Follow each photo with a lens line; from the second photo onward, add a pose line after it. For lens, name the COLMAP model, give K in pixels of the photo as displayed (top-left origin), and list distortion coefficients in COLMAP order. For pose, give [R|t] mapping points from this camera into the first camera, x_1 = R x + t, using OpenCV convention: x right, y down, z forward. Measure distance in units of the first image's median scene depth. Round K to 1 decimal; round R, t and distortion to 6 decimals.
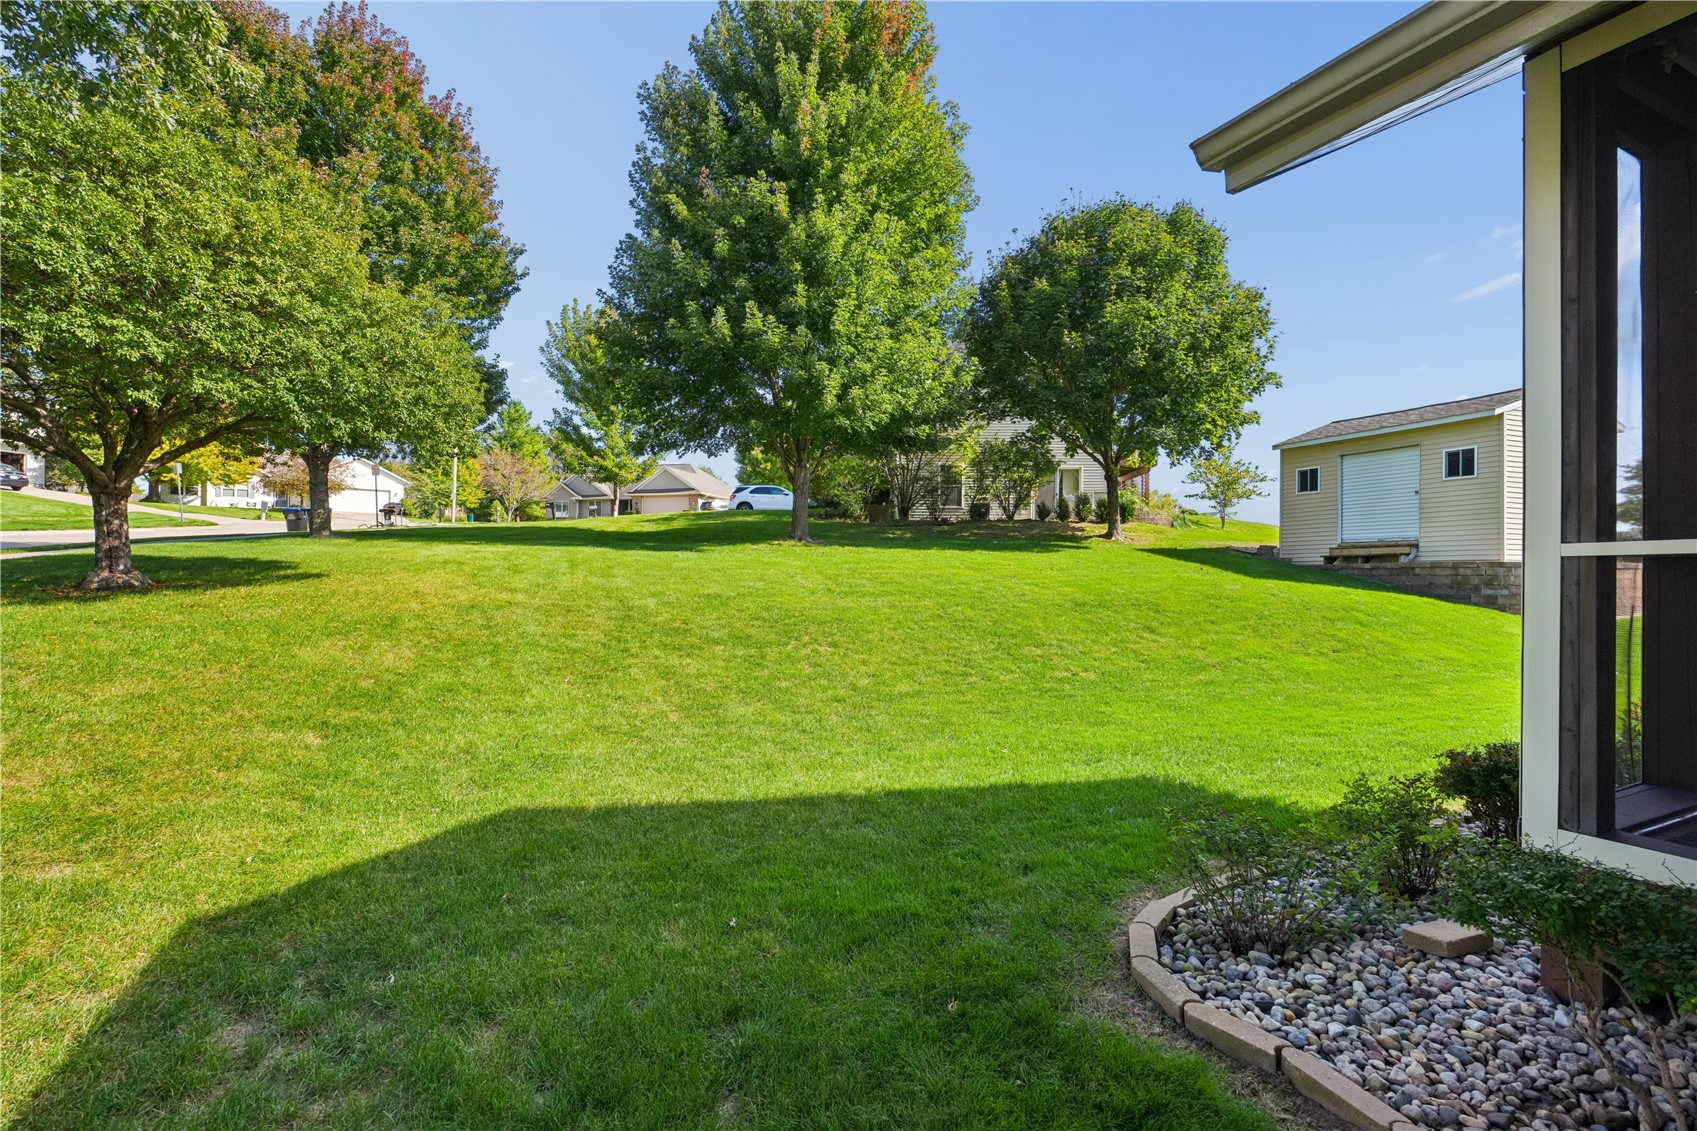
lens RADIAL K [[775.8, 0, 856.5], [0, 775.8, 561.9], [0, 0, 1]] dist [-0.003748, 0.002236]
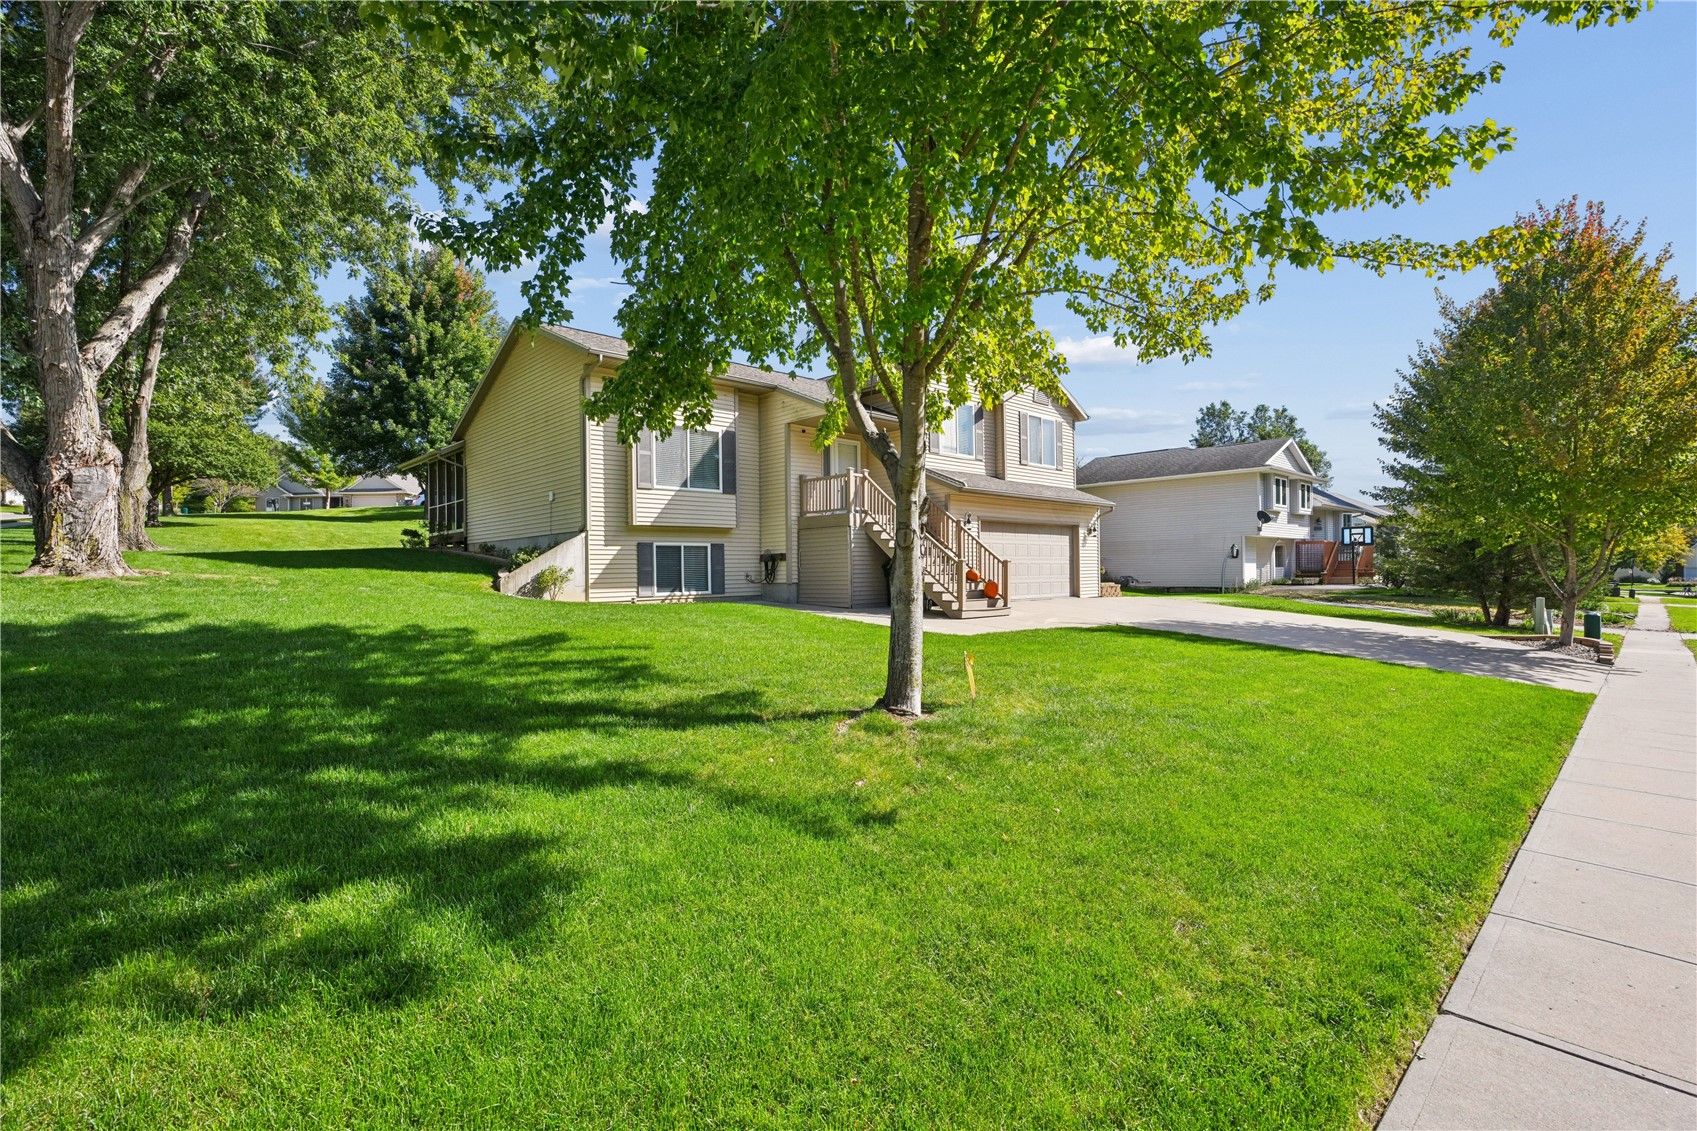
lens RADIAL K [[775.8, 0, 836.4], [0, 775.8, 569.3], [0, 0, 1]] dist [-0.003748, 0.002236]
pose [[0.960753, -0.023396, 0.276418, 0.447661], [0.019151, 0.999654, 0.018047, 0.101320], [-0.276744, -0.012045, 0.960868, -1.469954]]
